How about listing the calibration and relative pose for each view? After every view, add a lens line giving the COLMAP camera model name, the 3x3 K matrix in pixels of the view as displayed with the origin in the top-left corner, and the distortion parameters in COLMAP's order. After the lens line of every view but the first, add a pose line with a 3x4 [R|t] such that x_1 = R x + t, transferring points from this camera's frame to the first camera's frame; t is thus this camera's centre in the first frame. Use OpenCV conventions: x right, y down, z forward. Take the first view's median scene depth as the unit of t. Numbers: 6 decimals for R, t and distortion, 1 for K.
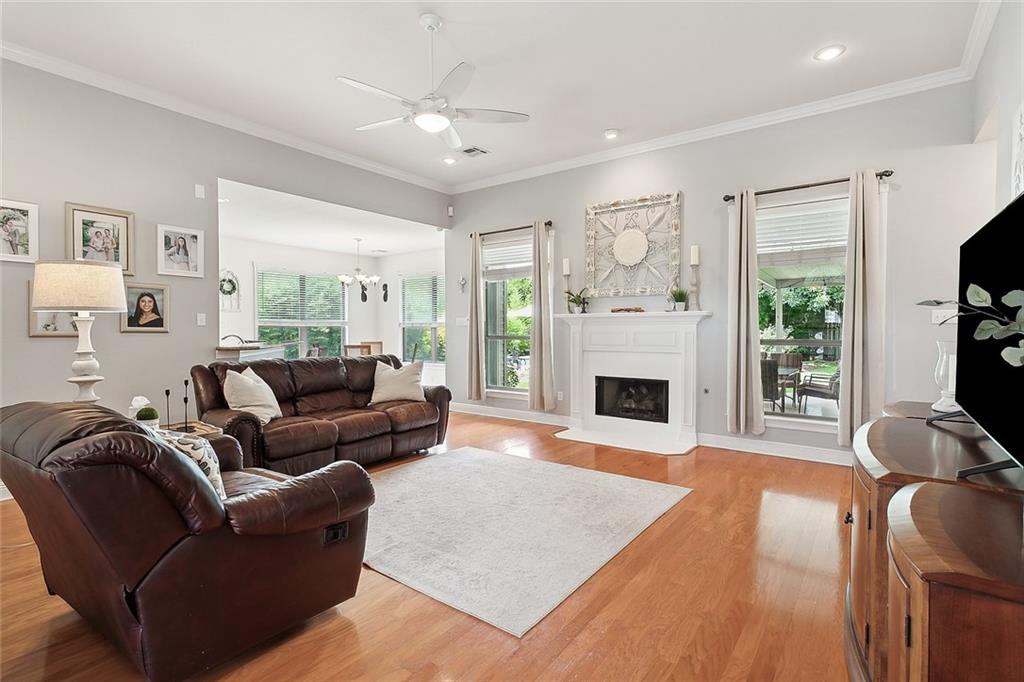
lens RADIAL K [[497.1, 0, 512.1], [0, 497.1, 346.2], [0, 0, 1]] dist [-0.000802, 0.000217]
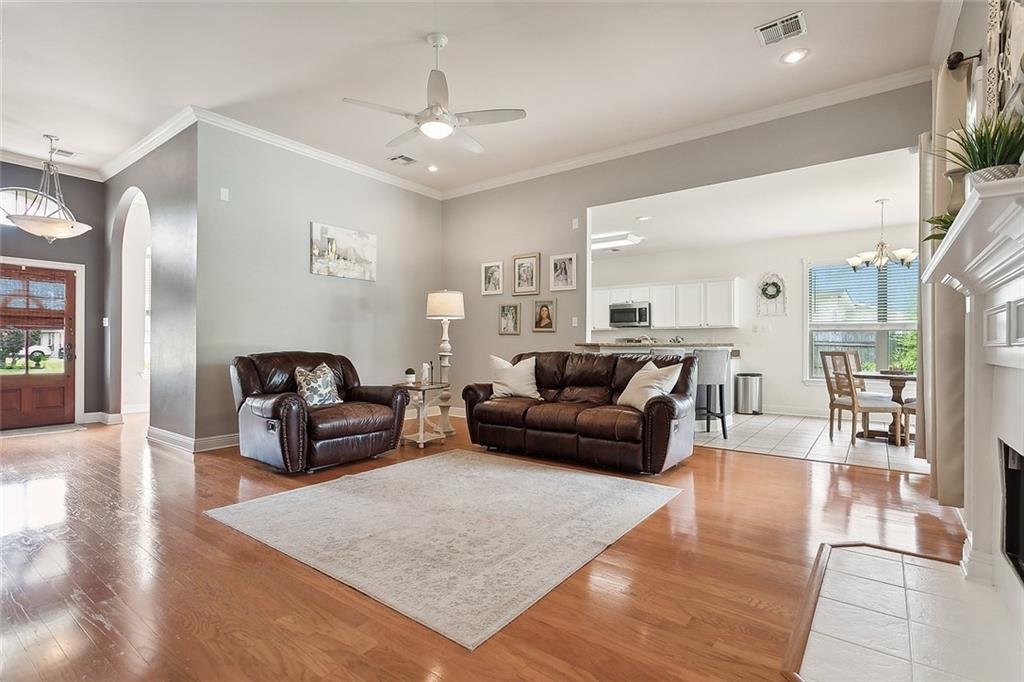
lens RADIAL K [[497.1, 0, 512.1], [0, 497.1, 346.2], [0, 0, 1]] dist [-0.000802, 0.000217]
pose [[-0.017711, 0.001688, -0.999842, 0.722169], [-0.042418, 0.999097, 0.002438, 0.014627], [0.998943, 0.042455, -0.017623, 0.925869]]
